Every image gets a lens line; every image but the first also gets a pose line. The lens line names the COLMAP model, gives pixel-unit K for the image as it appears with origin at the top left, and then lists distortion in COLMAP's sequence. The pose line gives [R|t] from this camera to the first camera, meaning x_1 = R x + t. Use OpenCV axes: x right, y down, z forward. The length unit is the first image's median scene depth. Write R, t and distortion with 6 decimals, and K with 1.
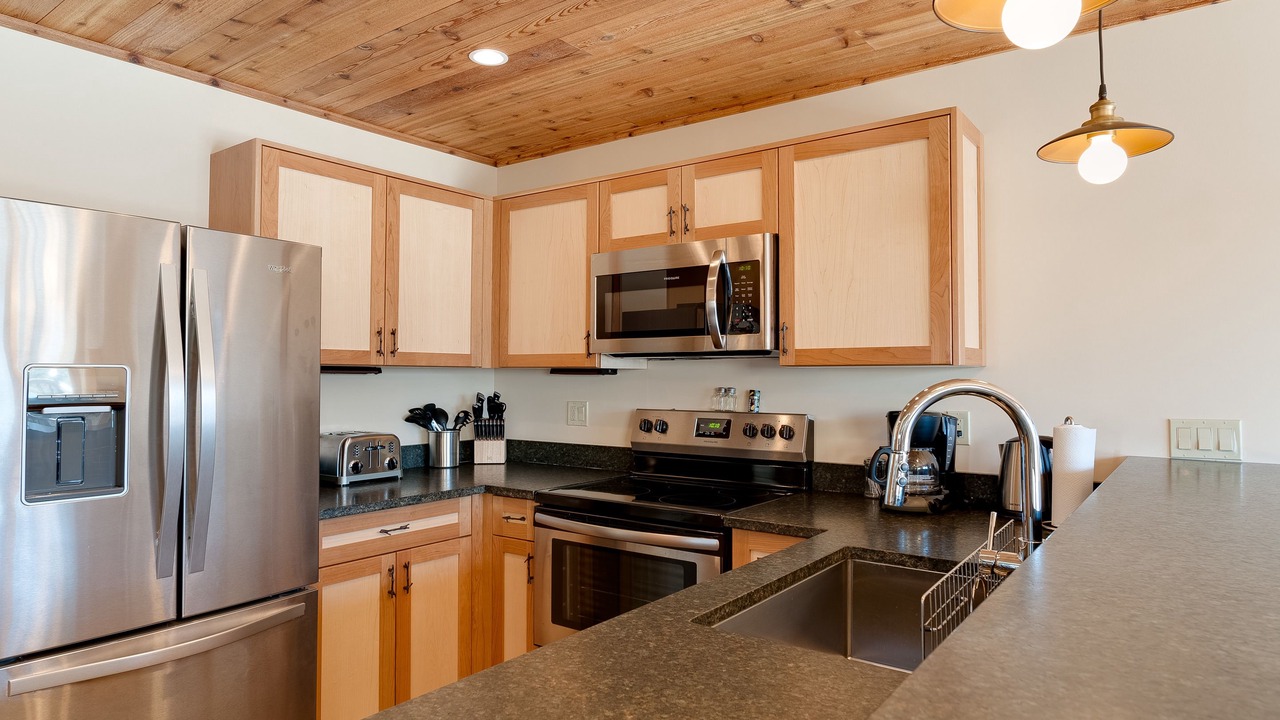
lens RADIAL K [[765.6, 0, 623.4], [0, 765.6, 361.0], [0, 0, 1]] dist [-0.002733, -0.000101]
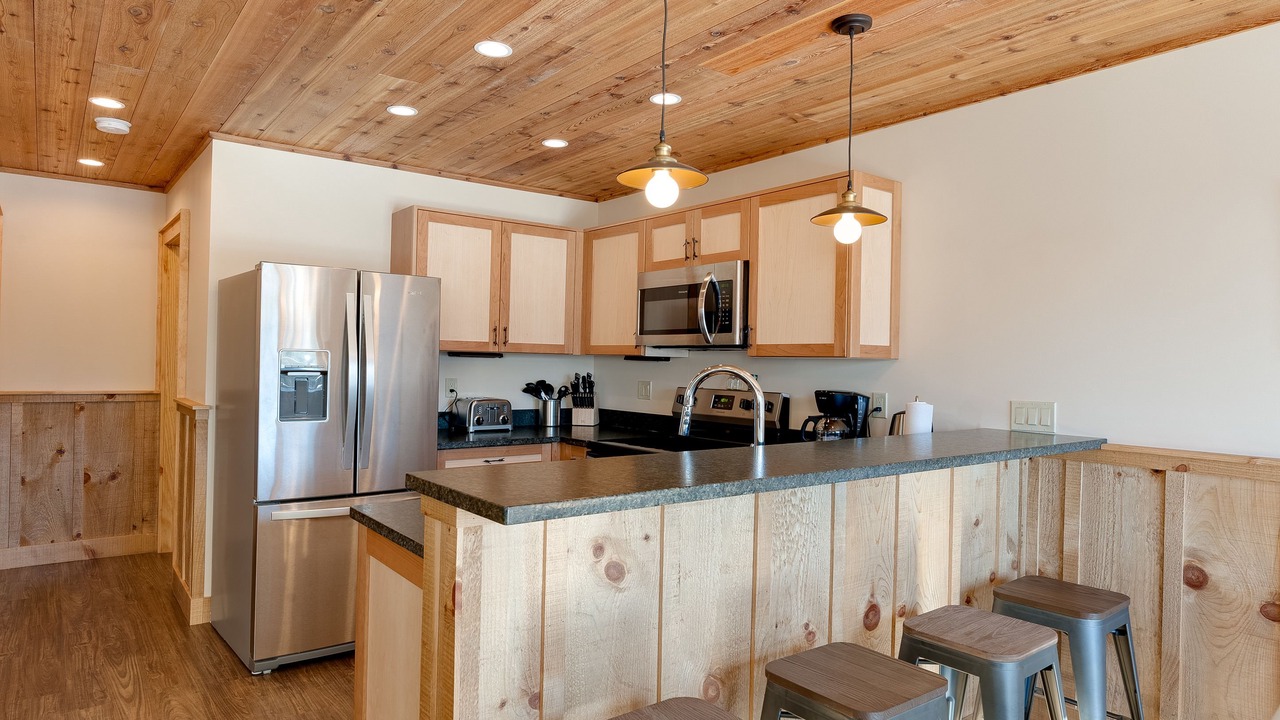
lens RADIAL K [[765.6, 0, 623.4], [0, 765.6, 361.0], [0, 0, 1]] dist [-0.002733, -0.000101]
pose [[0.960638, 0.016608, -0.277308, 0.330067], [-0.012008, 0.999761, 0.018277, -0.006905], [0.277545, -0.014228, 0.960607, -0.344913]]
